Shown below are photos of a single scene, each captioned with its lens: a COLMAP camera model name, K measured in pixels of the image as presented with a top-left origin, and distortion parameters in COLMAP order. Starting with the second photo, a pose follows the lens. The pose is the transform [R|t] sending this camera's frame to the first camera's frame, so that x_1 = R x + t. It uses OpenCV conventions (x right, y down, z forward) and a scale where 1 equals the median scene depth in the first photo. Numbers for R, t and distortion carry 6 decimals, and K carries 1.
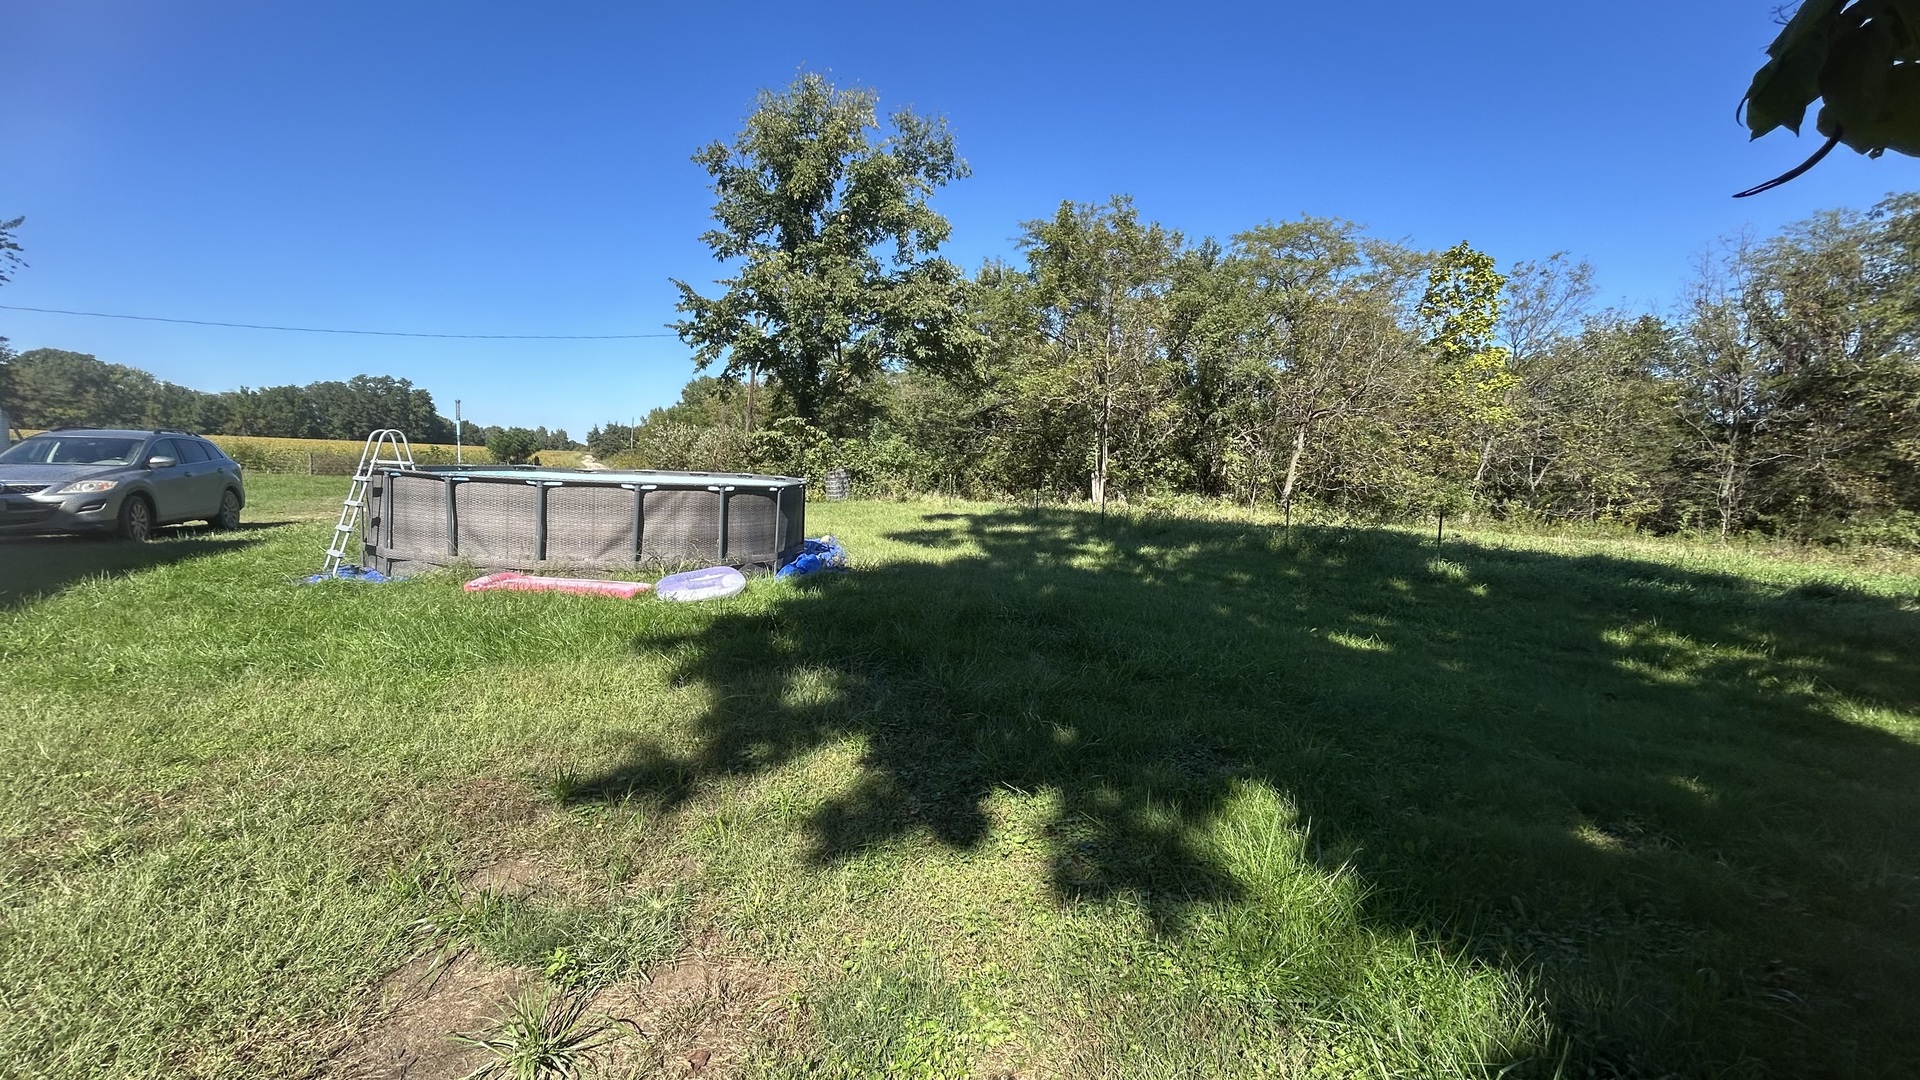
lens RADIAL K [[769.4, 0, 960.0], [0, 769.4, 540.0], [0, 0, 1]] dist [-0.000717, -0.000561]
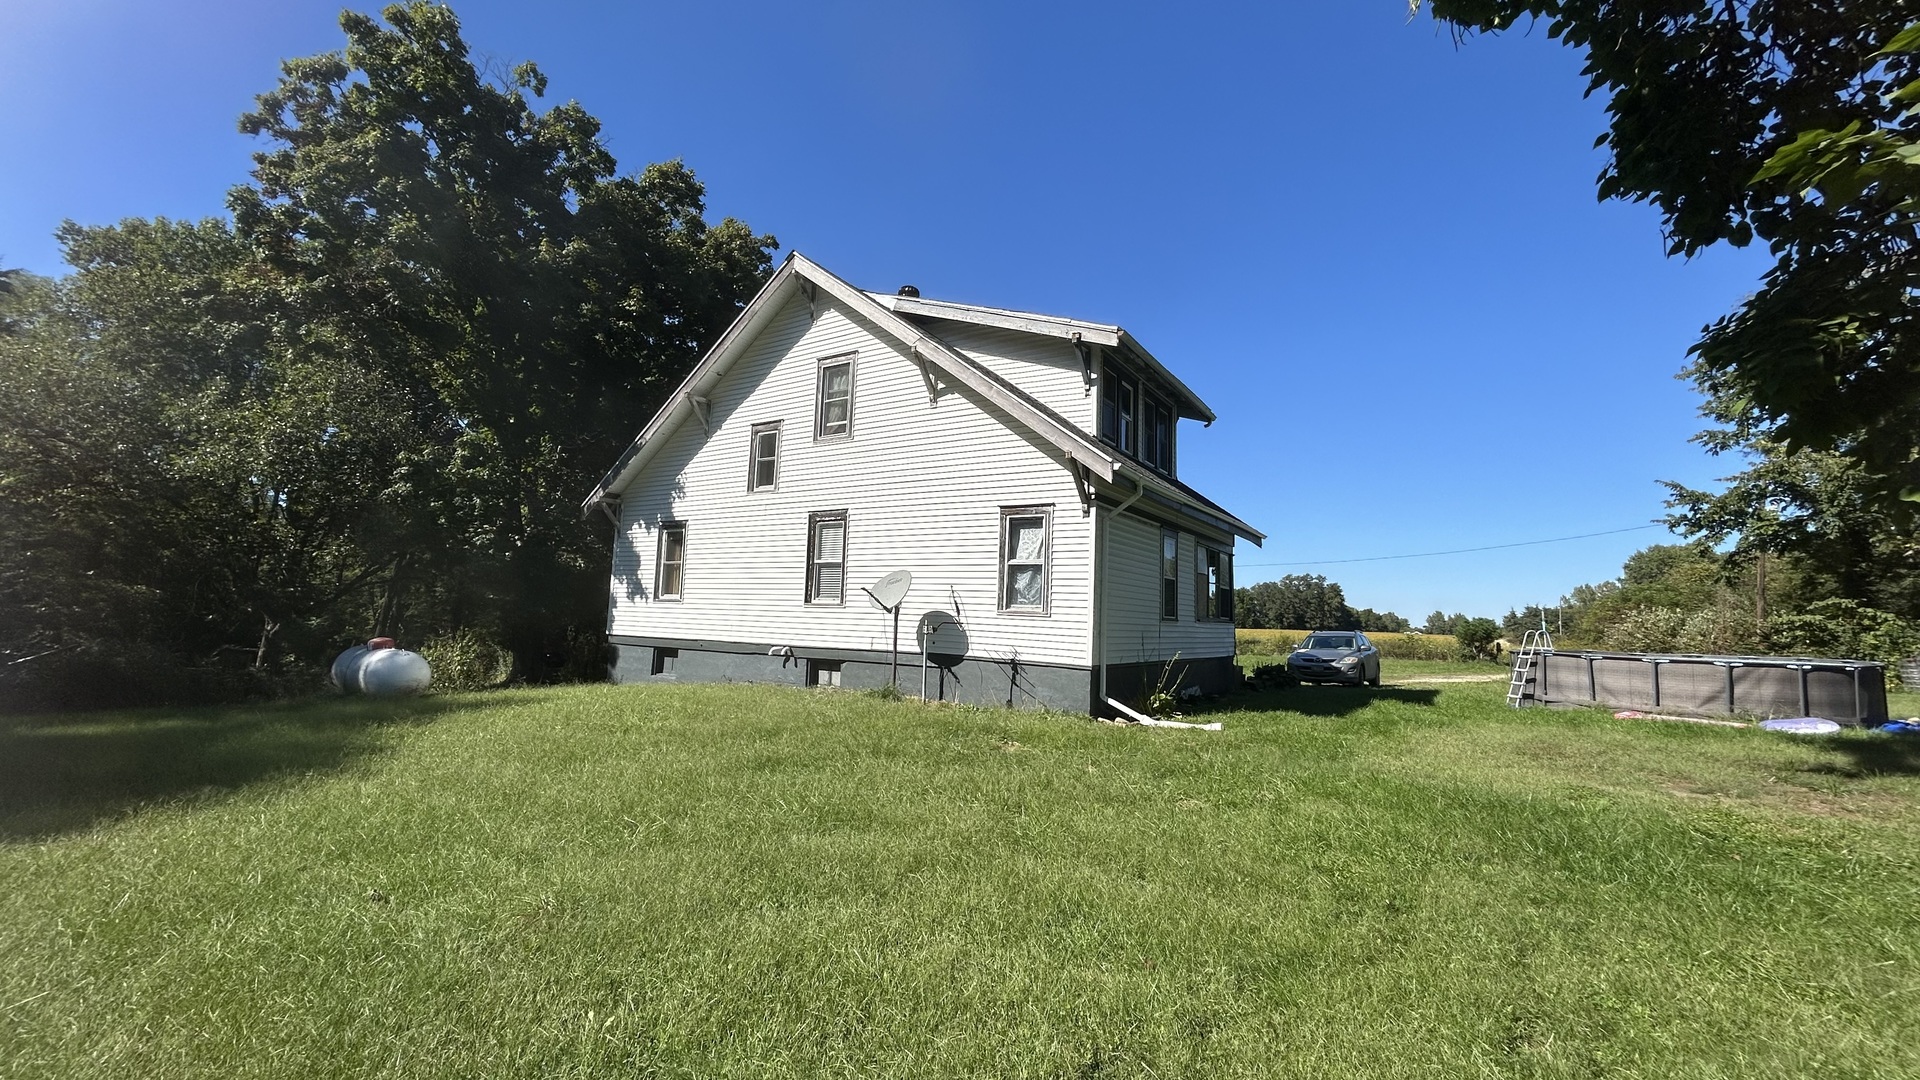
lens RADIAL K [[769.4, 0, 960.0], [0, 769.4, 540.0], [0, 0, 1]] dist [-0.000717, -0.000561]
pose [[0.501575, -0.118855, -0.856911, 0.057164], [-0.088031, 0.978364, -0.187228, 0.038291], [0.860624, 0.169343, 0.480260, -0.382696]]
